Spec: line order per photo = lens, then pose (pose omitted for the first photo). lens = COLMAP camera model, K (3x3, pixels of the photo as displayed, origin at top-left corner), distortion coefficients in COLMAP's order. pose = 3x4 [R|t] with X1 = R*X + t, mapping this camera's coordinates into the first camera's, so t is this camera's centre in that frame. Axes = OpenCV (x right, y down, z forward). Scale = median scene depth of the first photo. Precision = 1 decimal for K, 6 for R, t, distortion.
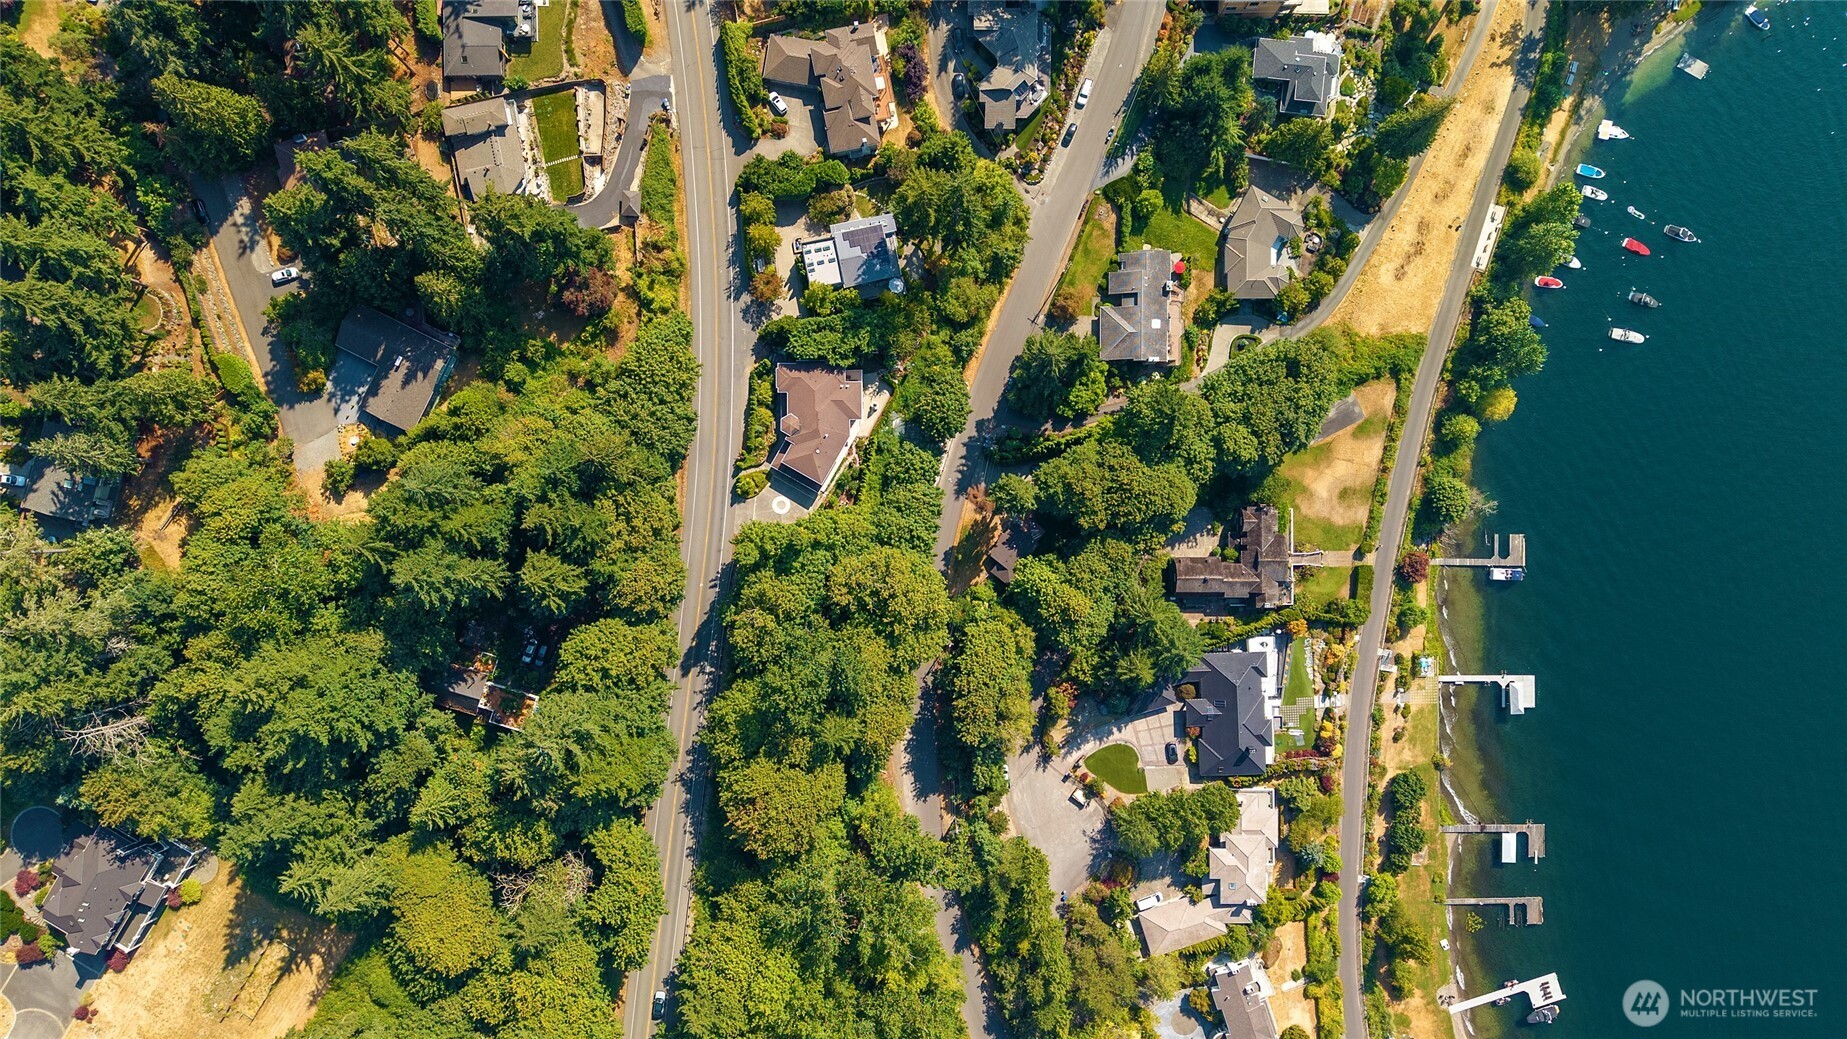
lens RADIAL K [[1274.0, 0, 959.6], [0, 1274.0, 526.5], [0, 0, 1]] dist [0.009015, -0.036023]
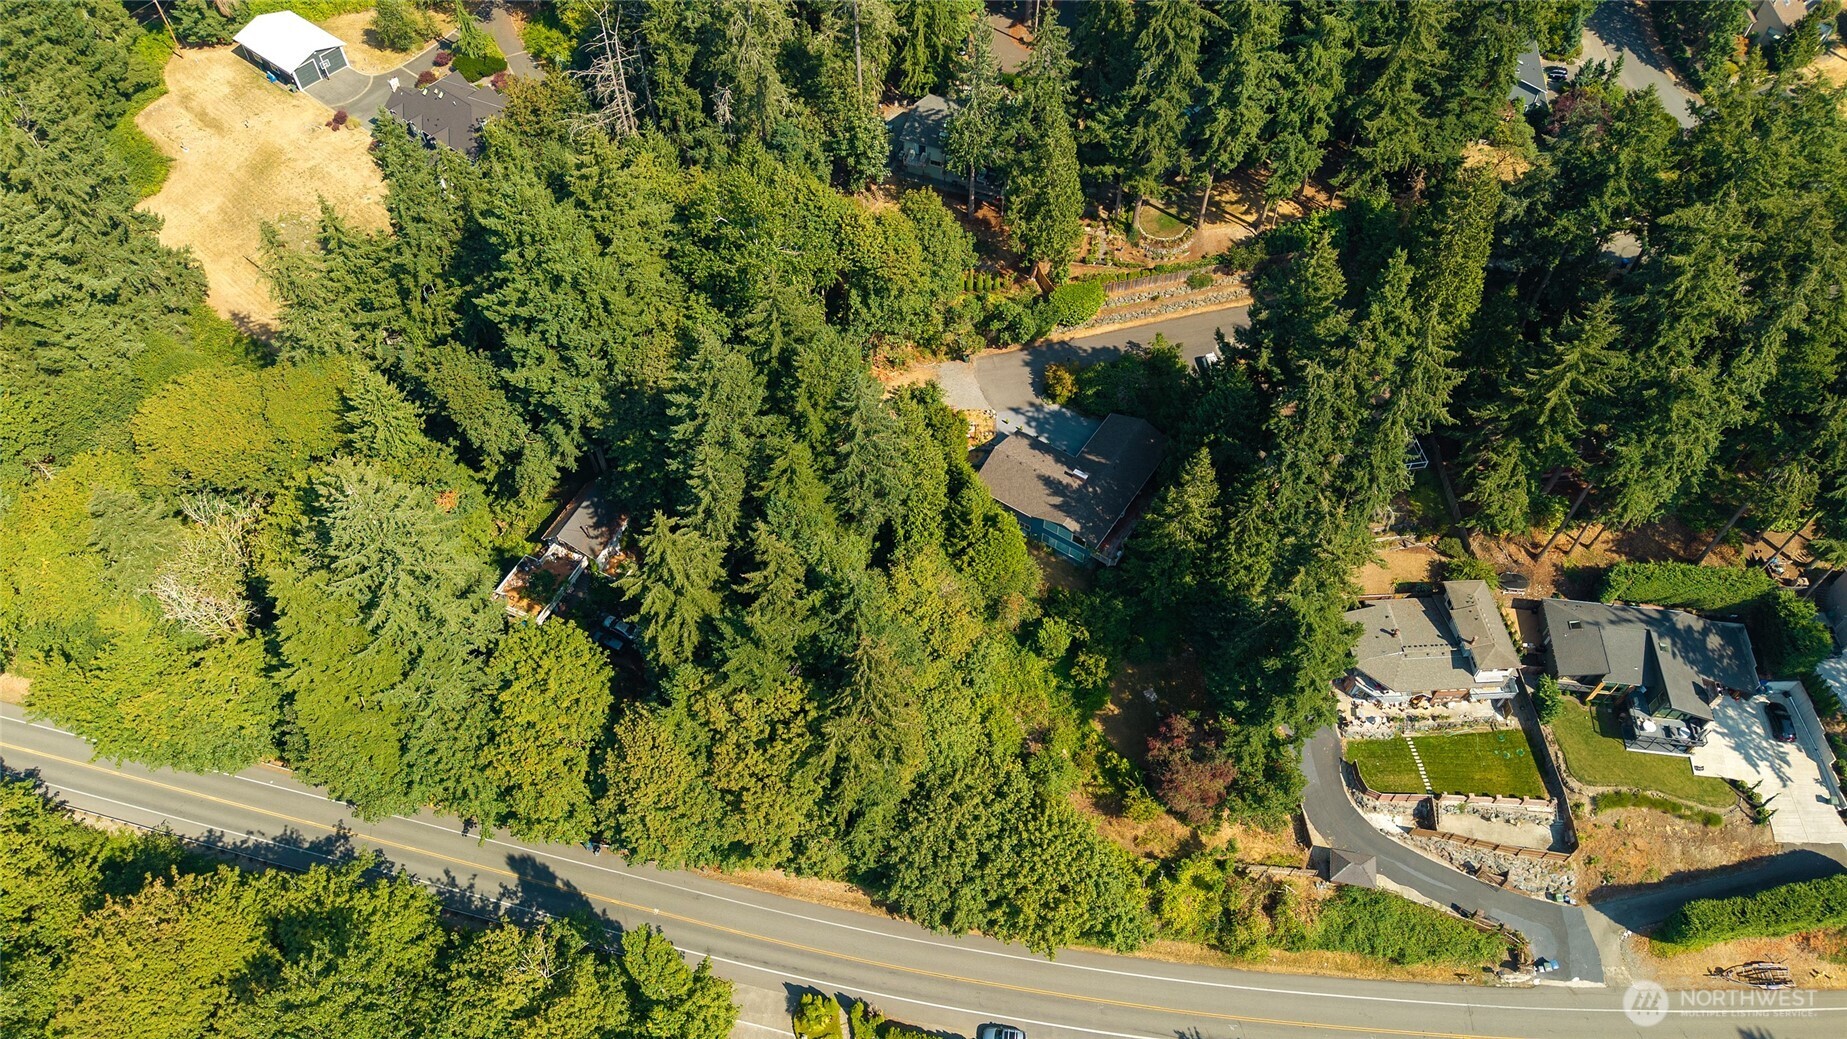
lens RADIAL K [[1231.8, 0, 924.1], [0, 1231.8, 527.0], [0, 0, 1]] dist [0.036726, -0.035461]
pose [[-0.137123, 0.767973, -0.625632, -0.011089], [-0.990554, -0.106025, 0.086958, -0.103347], [0.000449, 0.631646, 0.775257, 0.502882]]
